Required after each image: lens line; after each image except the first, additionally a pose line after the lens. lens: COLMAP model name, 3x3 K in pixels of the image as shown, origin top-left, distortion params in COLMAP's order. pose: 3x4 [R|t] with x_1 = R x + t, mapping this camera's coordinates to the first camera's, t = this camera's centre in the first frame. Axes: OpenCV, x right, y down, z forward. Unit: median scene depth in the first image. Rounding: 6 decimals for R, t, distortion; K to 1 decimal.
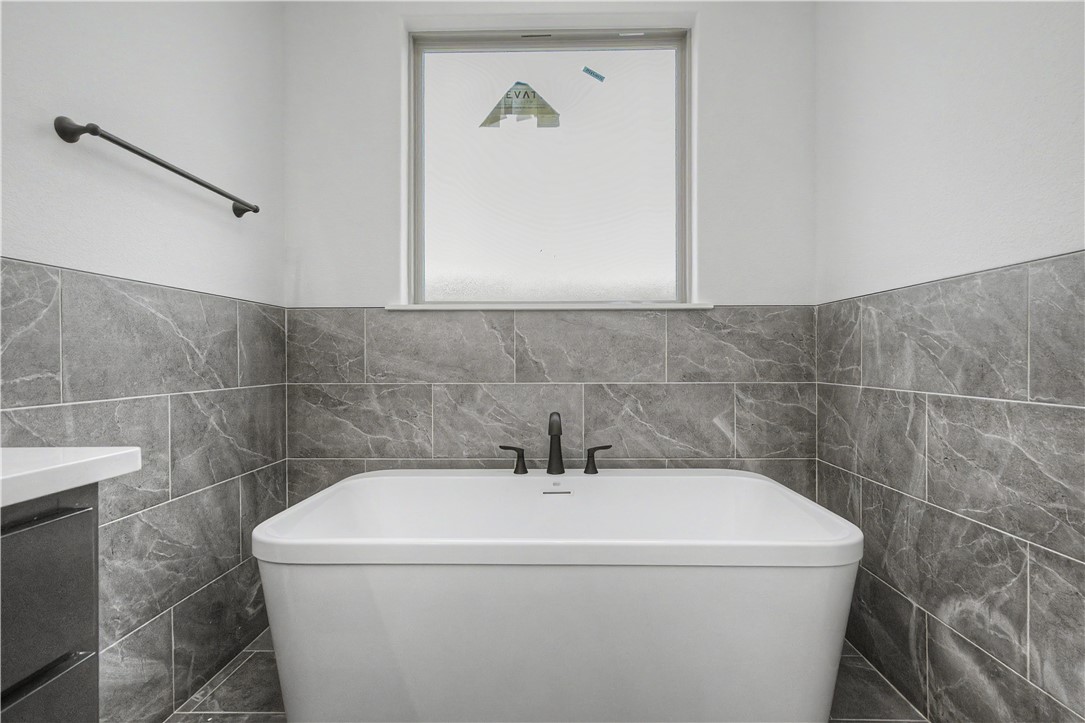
lens RADIAL K [[499.3, 0, 546.1], [0, 499.3, 360.9], [0, 0, 1]] dist [0.002936, -0.000357]
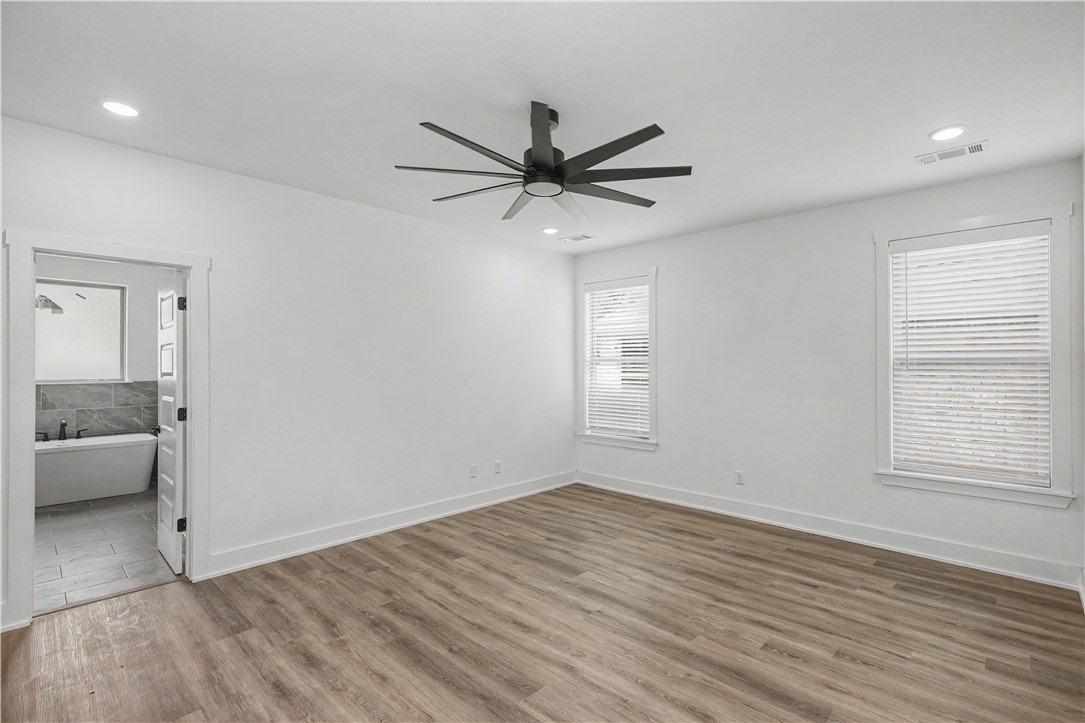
lens RADIAL K [[499.3, 0, 549.7], [0, 499.3, 365.3], [0, 0, 1]] dist [0.002936, -0.000357]
pose [[0.681384, 0.002140, 0.731923, -0.176827], [0.006888, 0.999933, -0.009336, -0.165953], [-0.731894, 0.011403, 0.681323, -3.013679]]
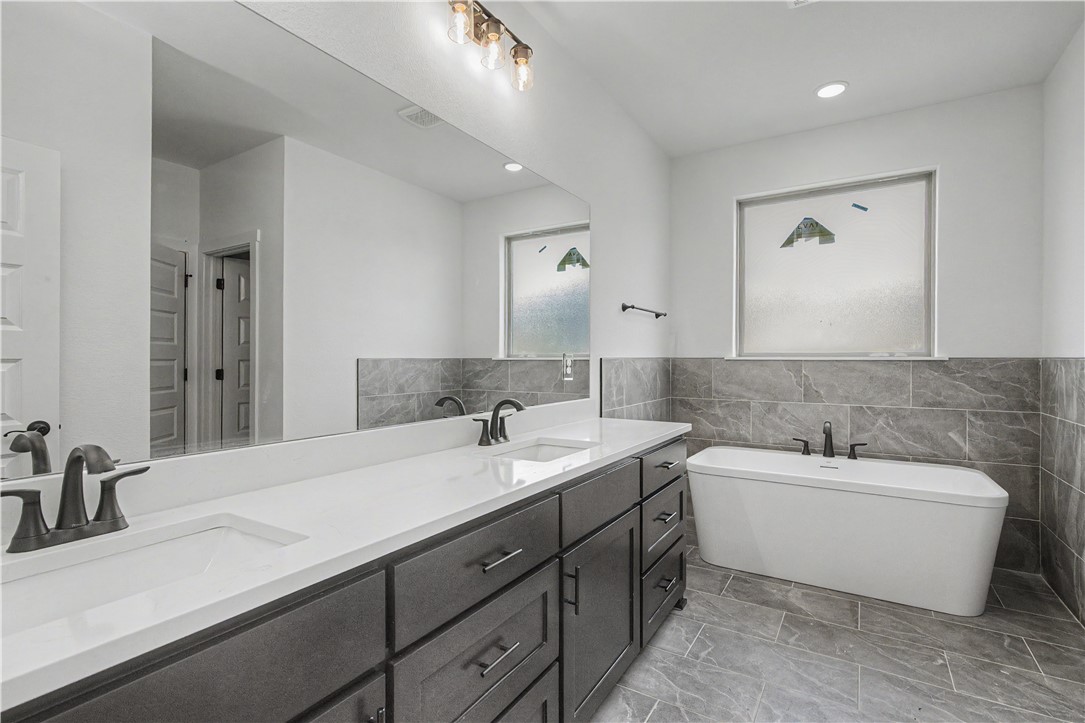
lens RADIAL K [[499.3, 0, 556.9], [0, 499.3, 359.1], [0, 0, 1]] dist [0.002936, -0.000357]
pose [[0.867726, 0.004756, -0.497020, 0.057268], [-0.008459, 0.999951, -0.005199, -0.089384], [0.496971, 0.008716, 0.867724, -0.905166]]
